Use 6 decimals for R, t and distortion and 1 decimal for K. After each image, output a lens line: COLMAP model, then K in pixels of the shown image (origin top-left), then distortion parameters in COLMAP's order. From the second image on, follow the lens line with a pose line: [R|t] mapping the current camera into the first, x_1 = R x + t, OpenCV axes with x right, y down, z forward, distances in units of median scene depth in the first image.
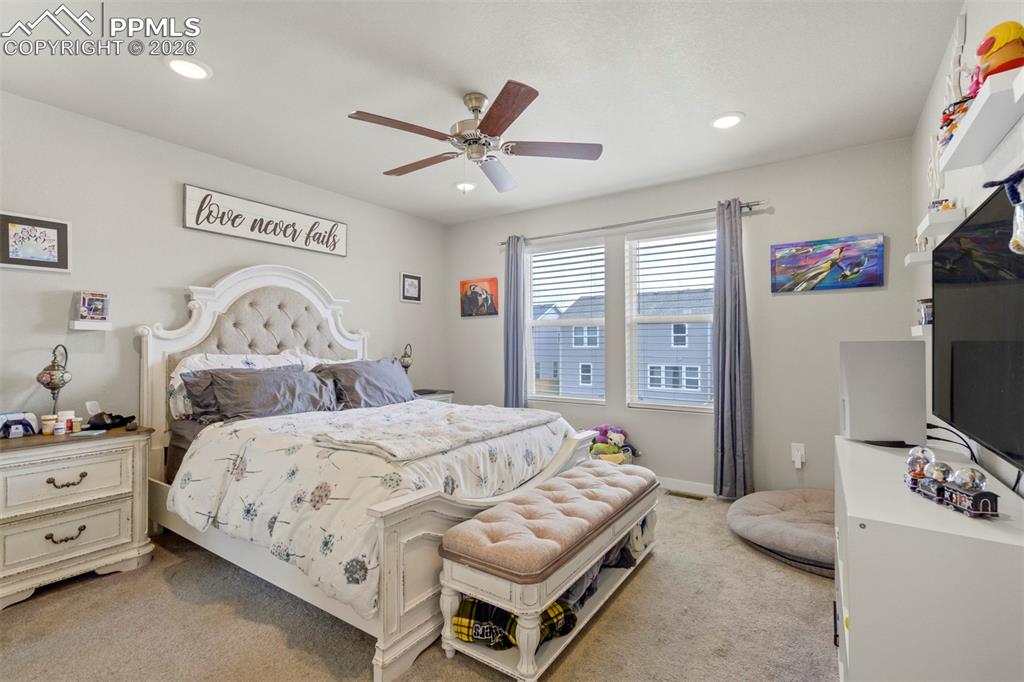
lens RADIAL K [[470.2, 0, 509.8], [0, 470.2, 339.7], [0, 0, 1]] dist [-0.001903, 0.007323]
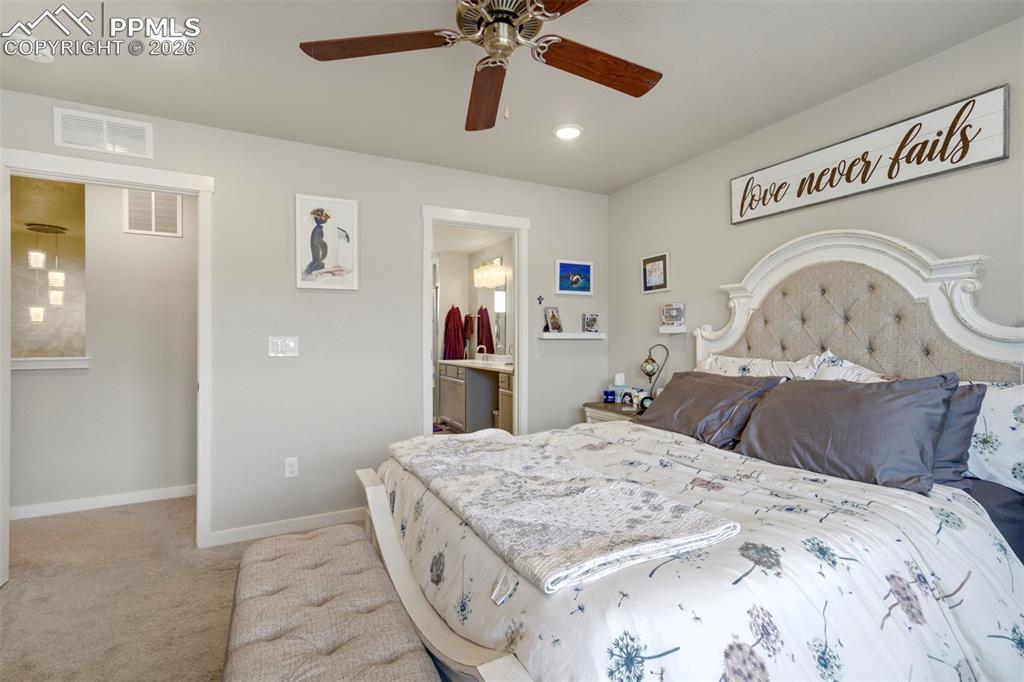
lens RADIAL K [[470.2, 0, 510.1], [0, 470.2, 341.8], [0, 0, 1]] dist [-0.001903, 0.007323]
pose [[-0.476520, 0.004791, -0.879150, 0.338856], [0.006682, 0.999976, 0.001828, -0.001511], [0.879138, -0.005003, -0.476541, 0.942021]]
